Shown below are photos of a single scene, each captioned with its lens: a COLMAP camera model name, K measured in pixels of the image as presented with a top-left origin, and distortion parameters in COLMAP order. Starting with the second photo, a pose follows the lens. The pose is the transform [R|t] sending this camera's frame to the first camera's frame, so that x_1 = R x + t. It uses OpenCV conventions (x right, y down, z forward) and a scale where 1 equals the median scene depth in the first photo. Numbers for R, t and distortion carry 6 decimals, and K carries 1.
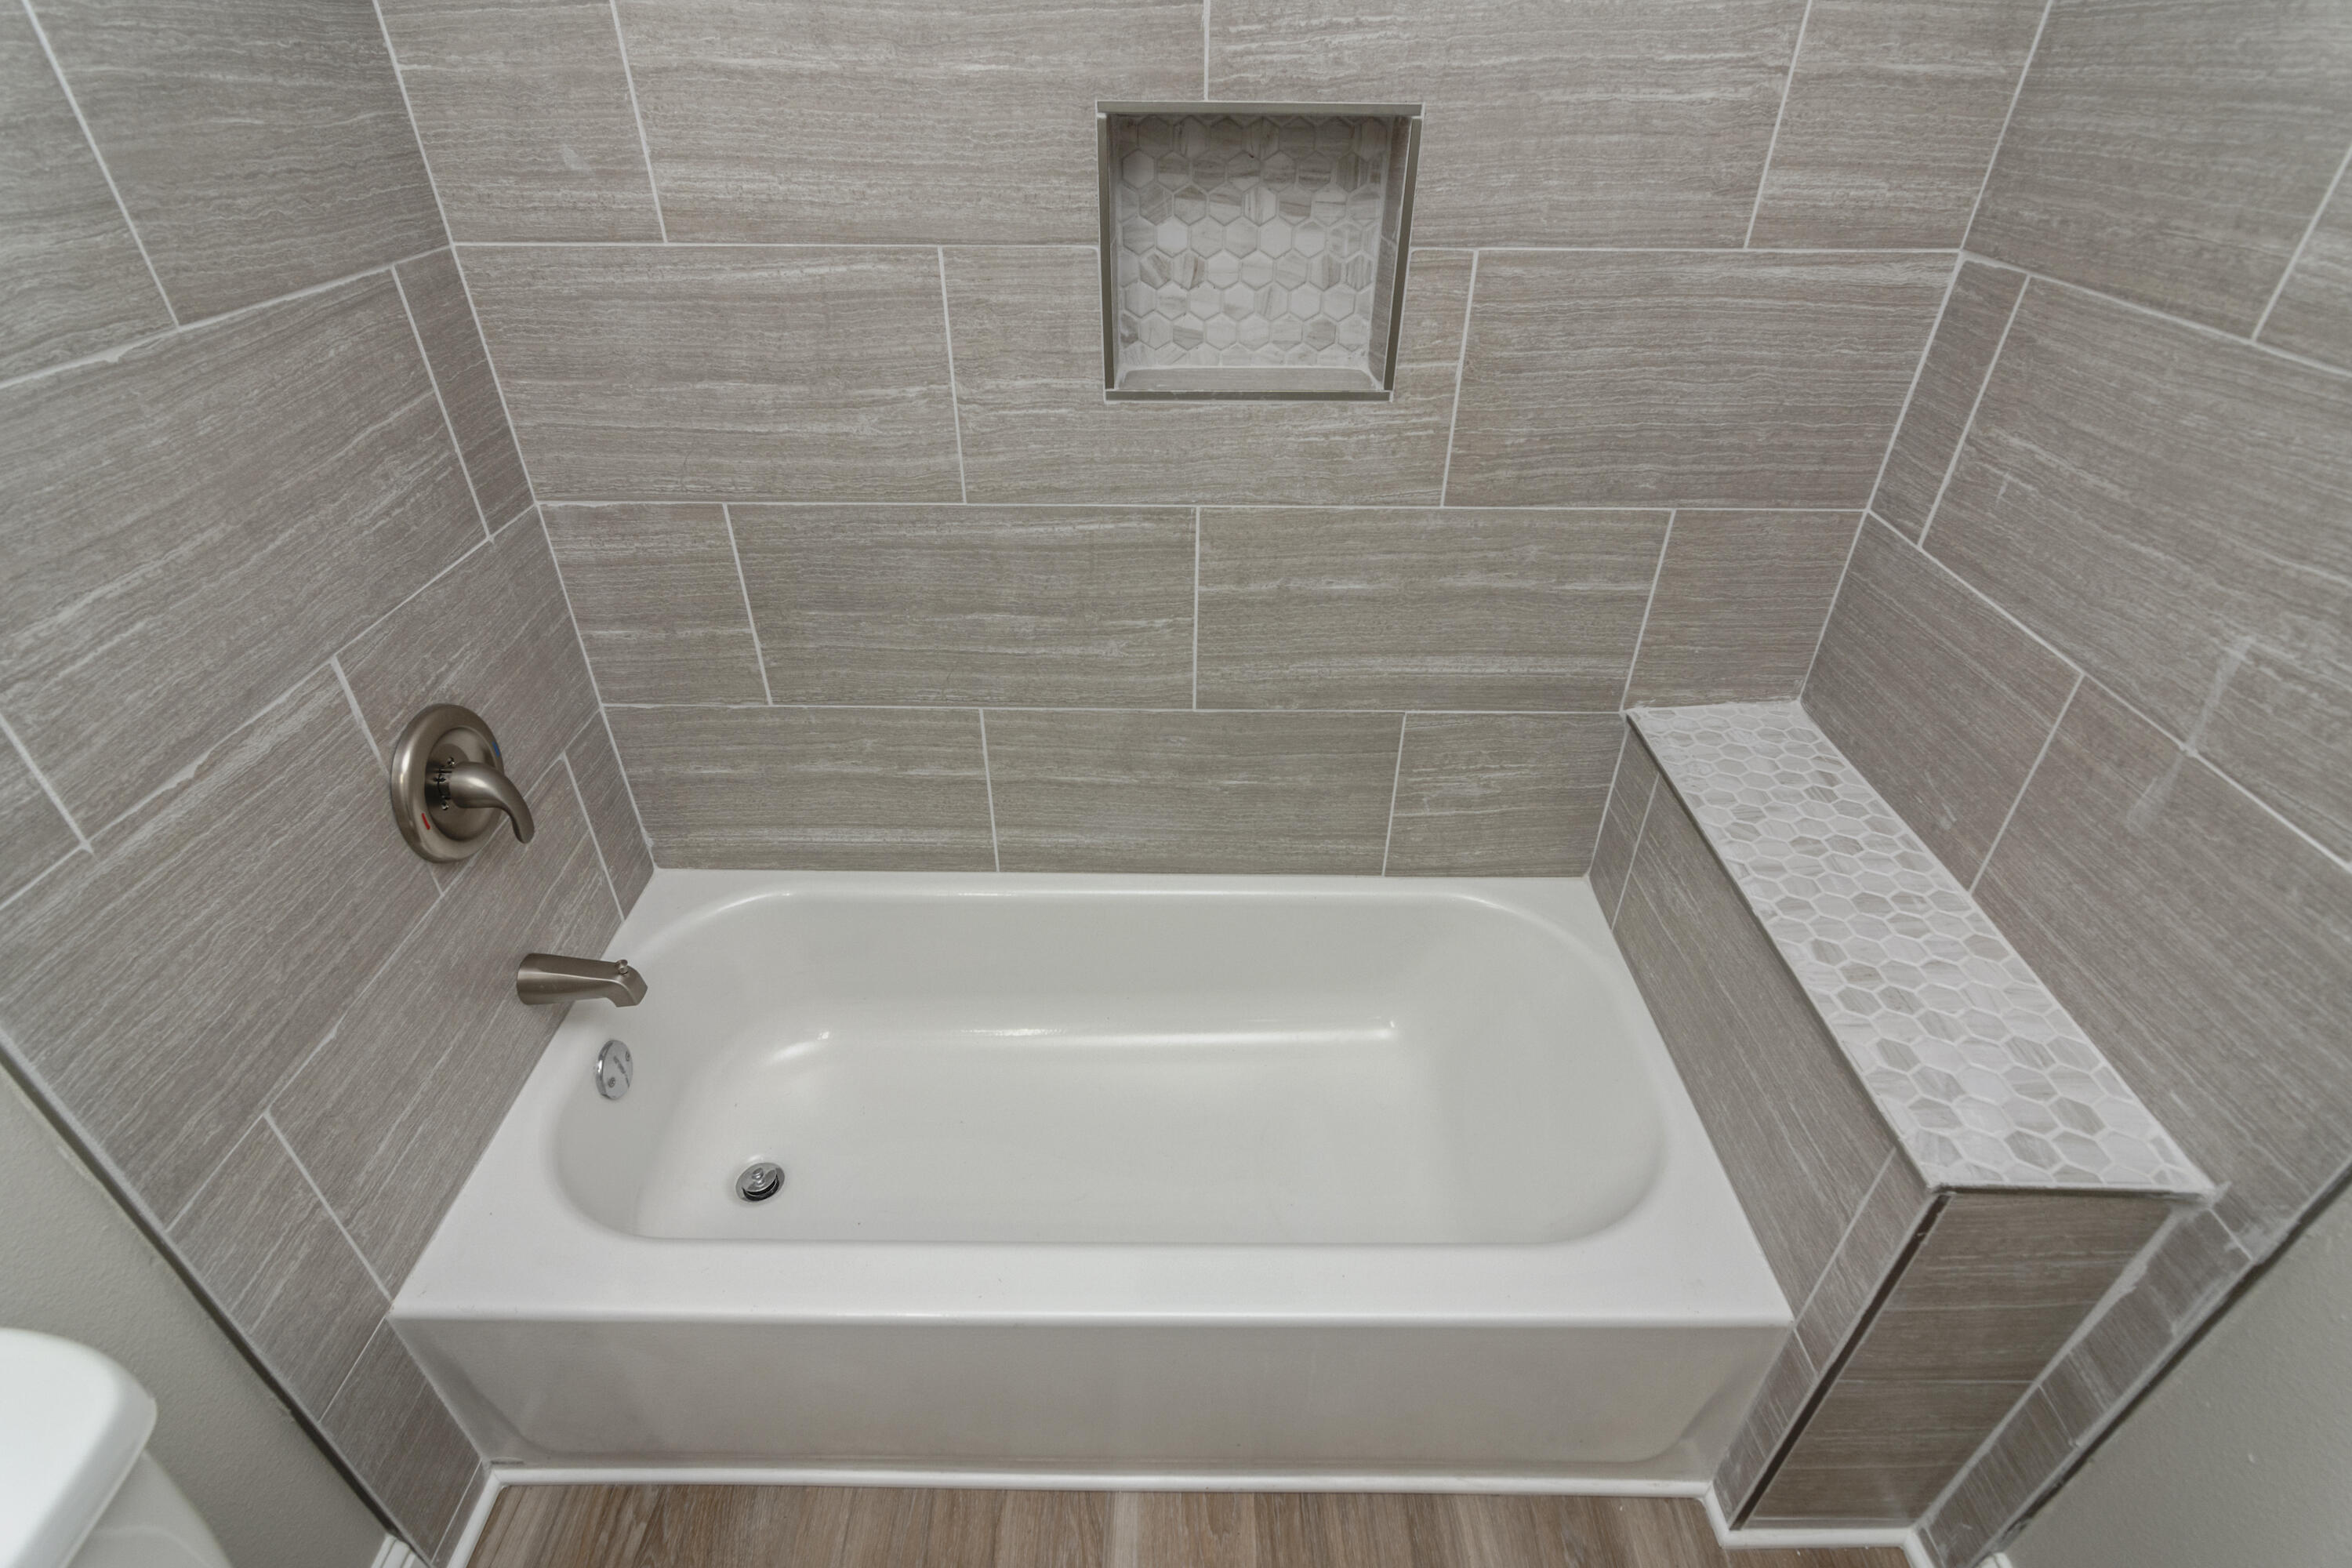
lens RADIAL K [[1117.7, 0, 1176.0], [0, 1117.7, 784.0], [0, 0, 1]] dist [-0.006508, 0.001919]
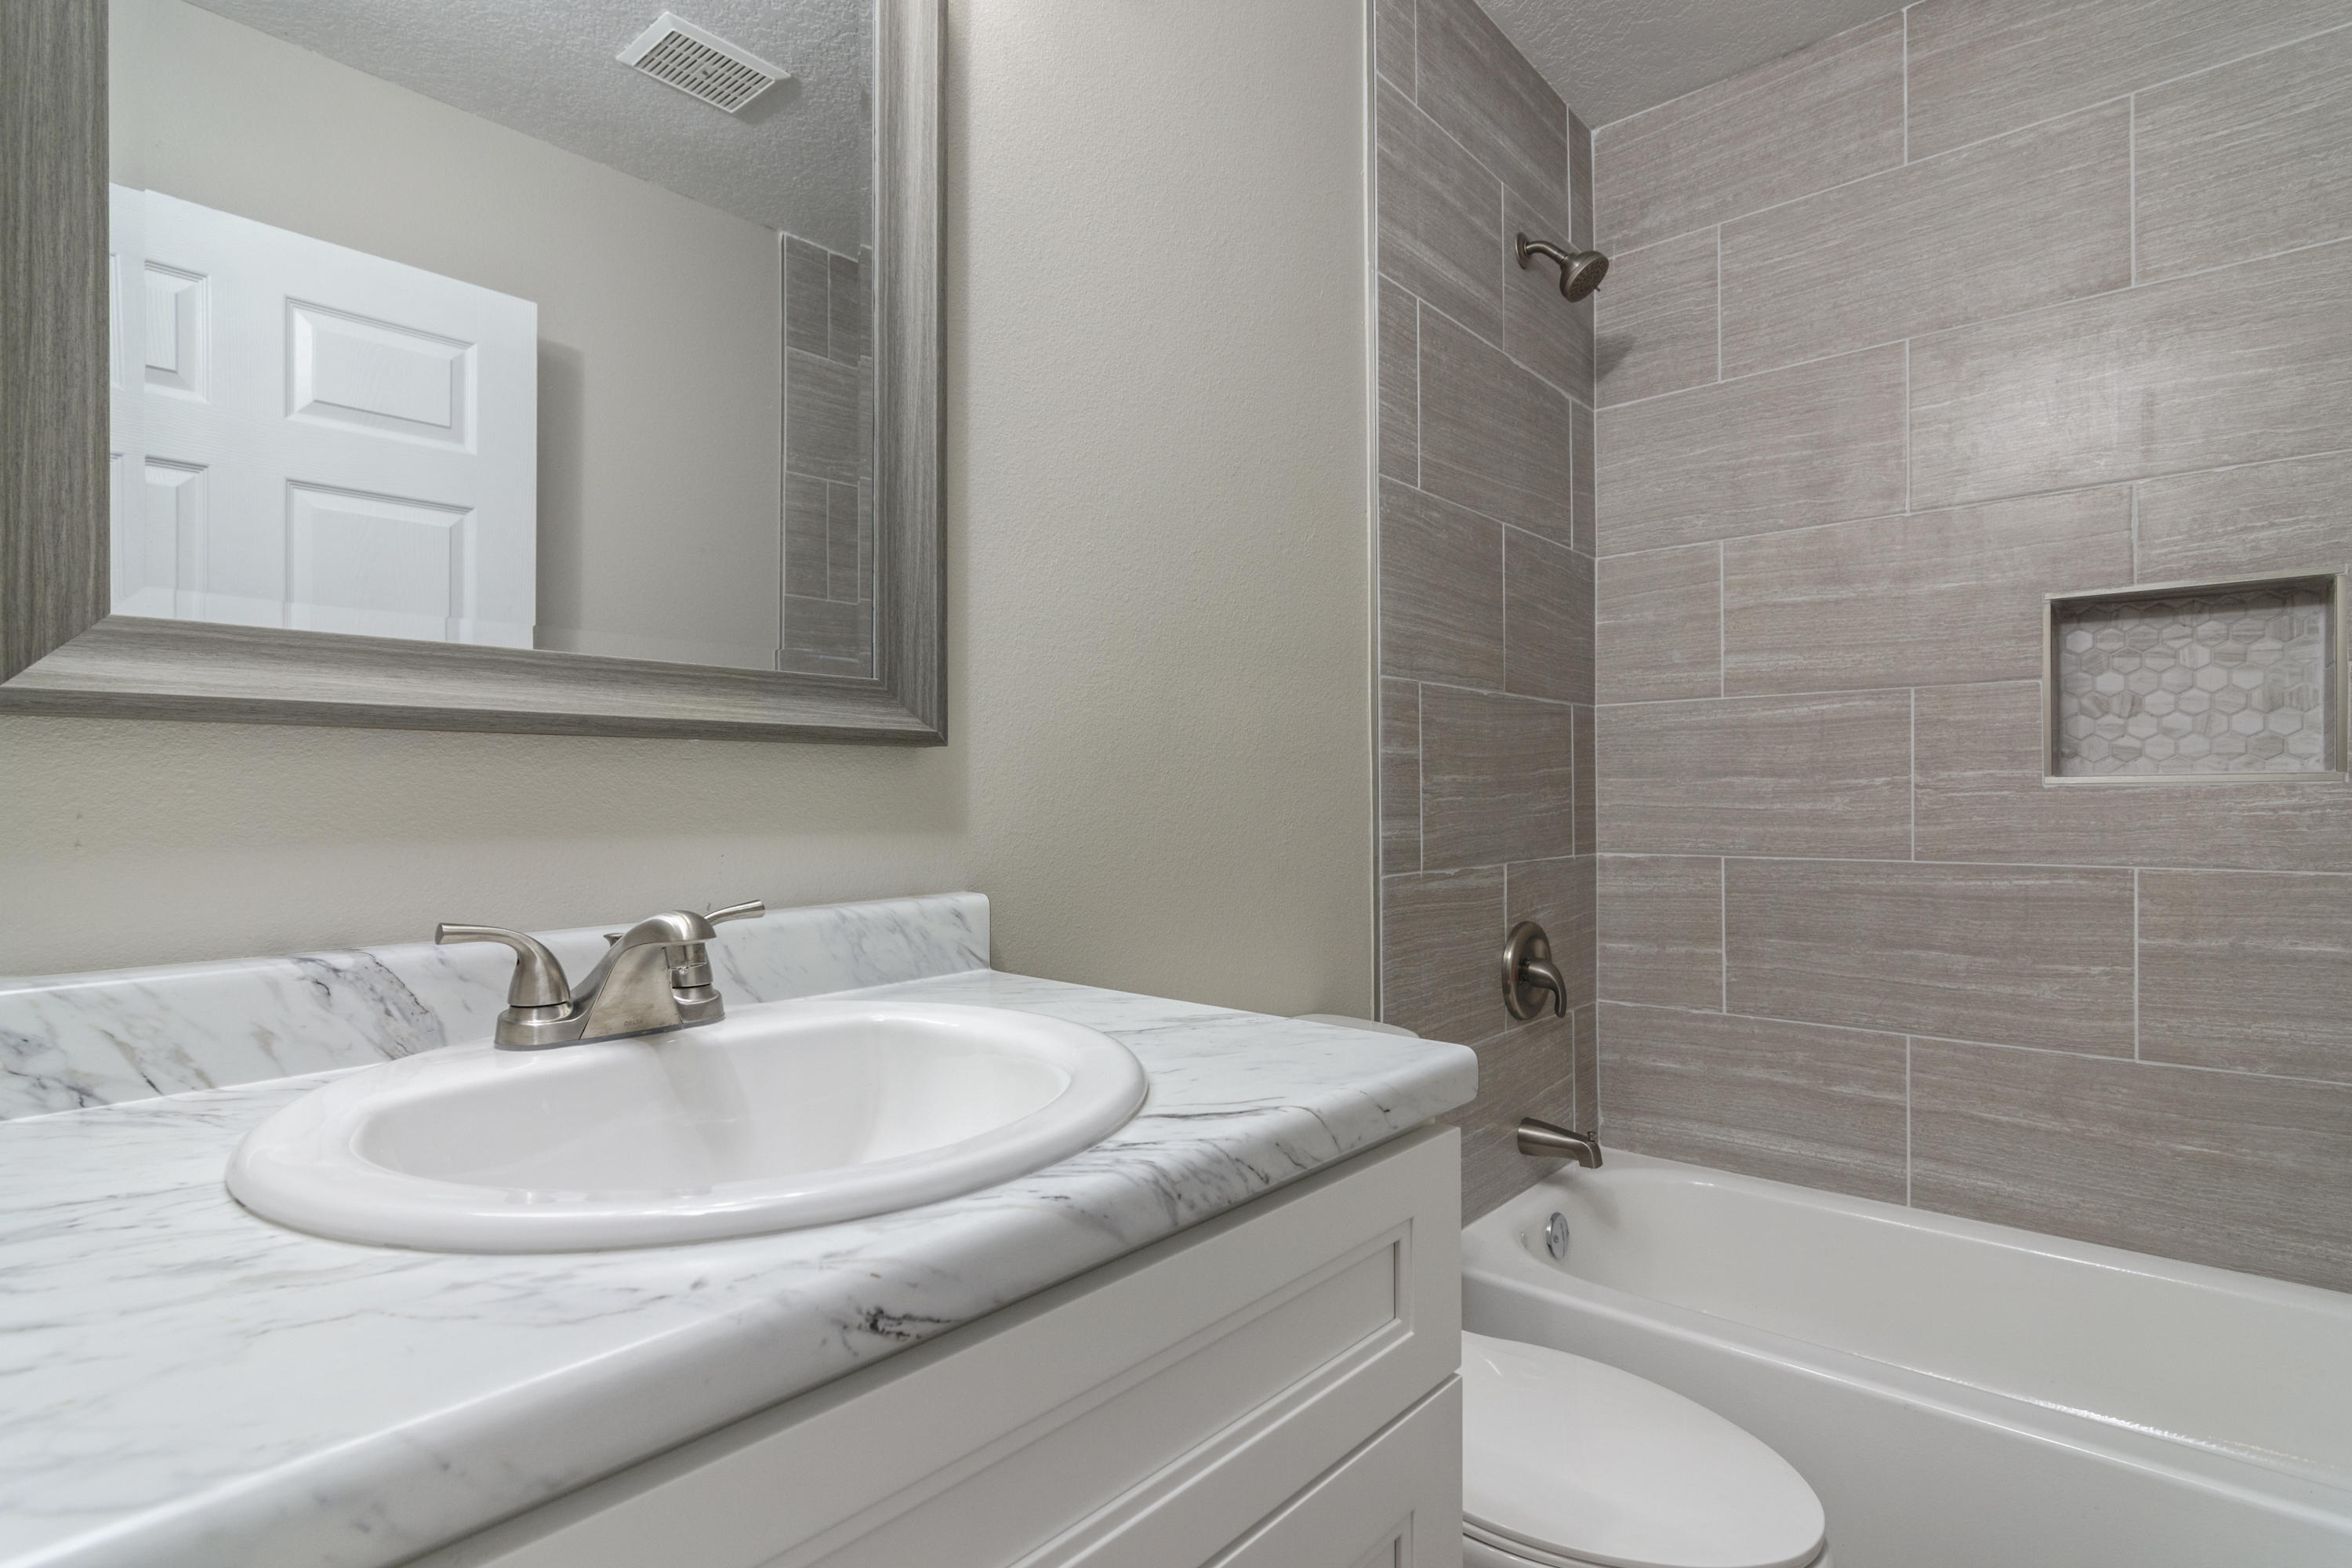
lens RADIAL K [[1174.2, 0, 1165.2], [0, 1174.2, 797.4], [0, 0, 1]] dist [-0.008821, 0.005525]
pose [[0.750913, -0.009769, -0.660329, 0.069885], [-0.364801, 0.827357, -0.427085, 0.635591], [0.550500, 0.561592, 0.617709, -0.425785]]
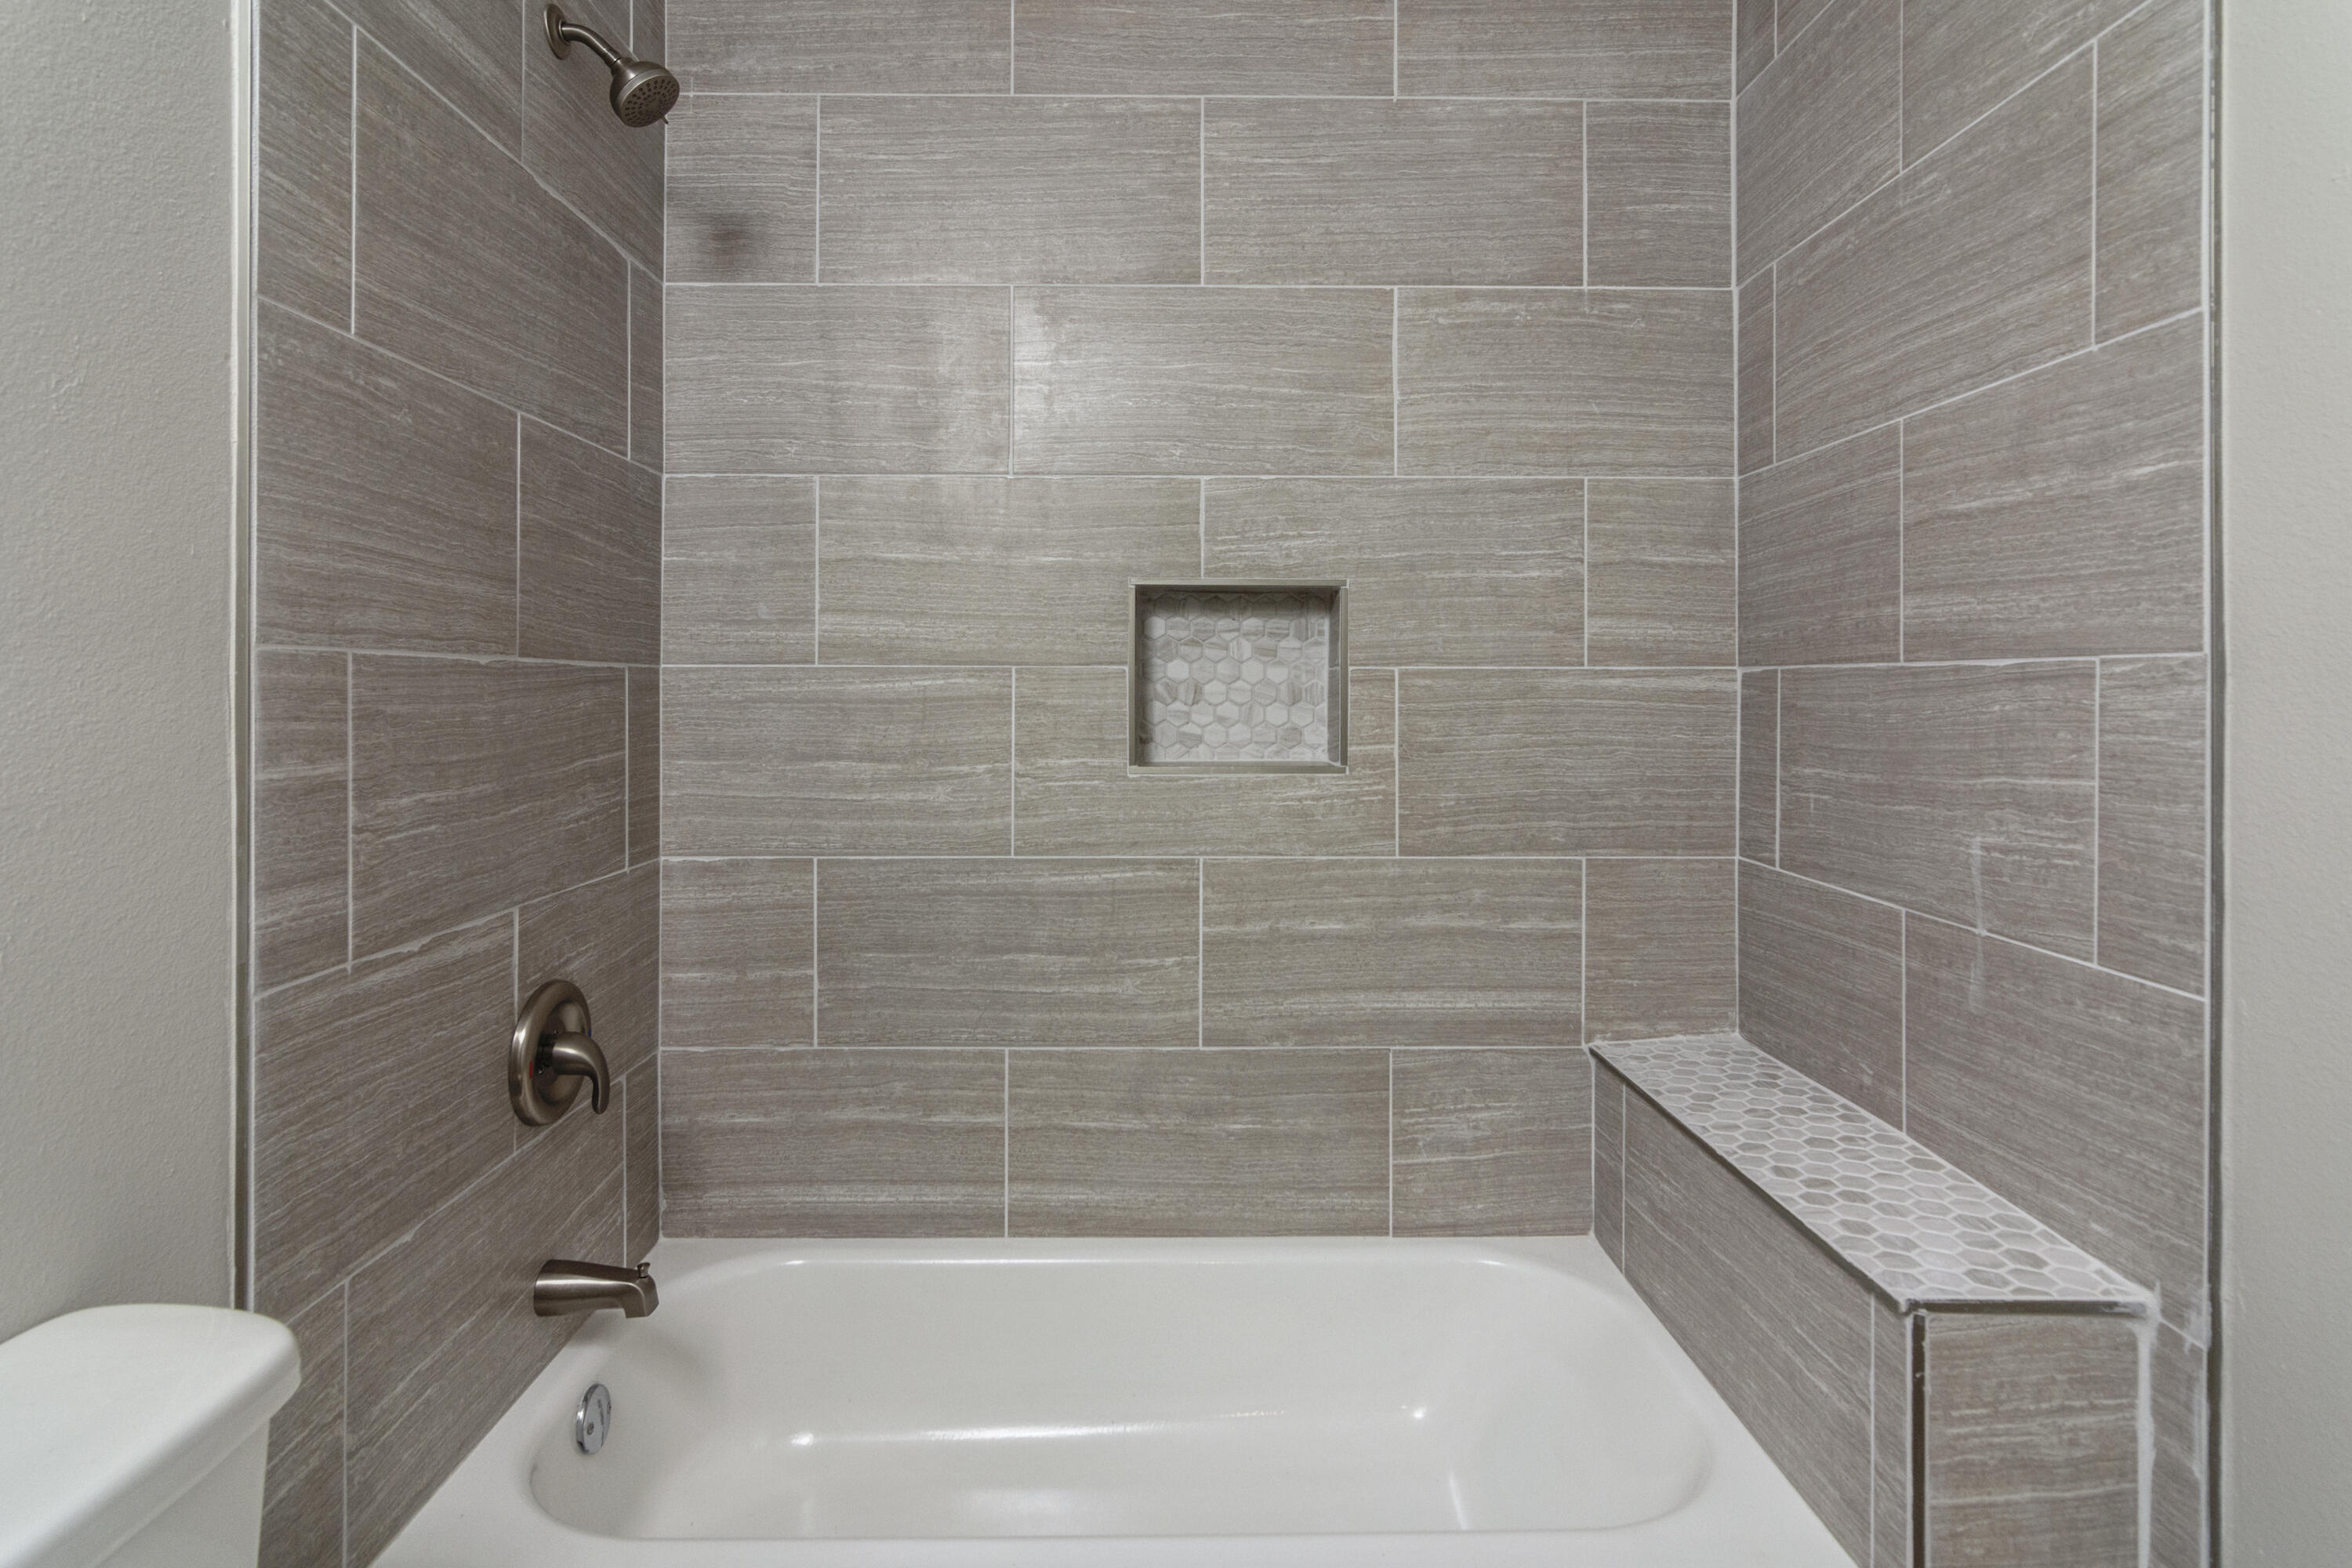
lens RADIAL K [[1181.0, 0, 1180.6], [0, 1181.0, 688.4], [0, 0, 1]] dist [-0.003094, 0.000182]
pose [[0.999682, -0.002621, 0.025062, -0.036210], [0.016351, 0.824233, -0.566014, 0.345650], [-0.019174, 0.566244, 0.824014, -0.187929]]
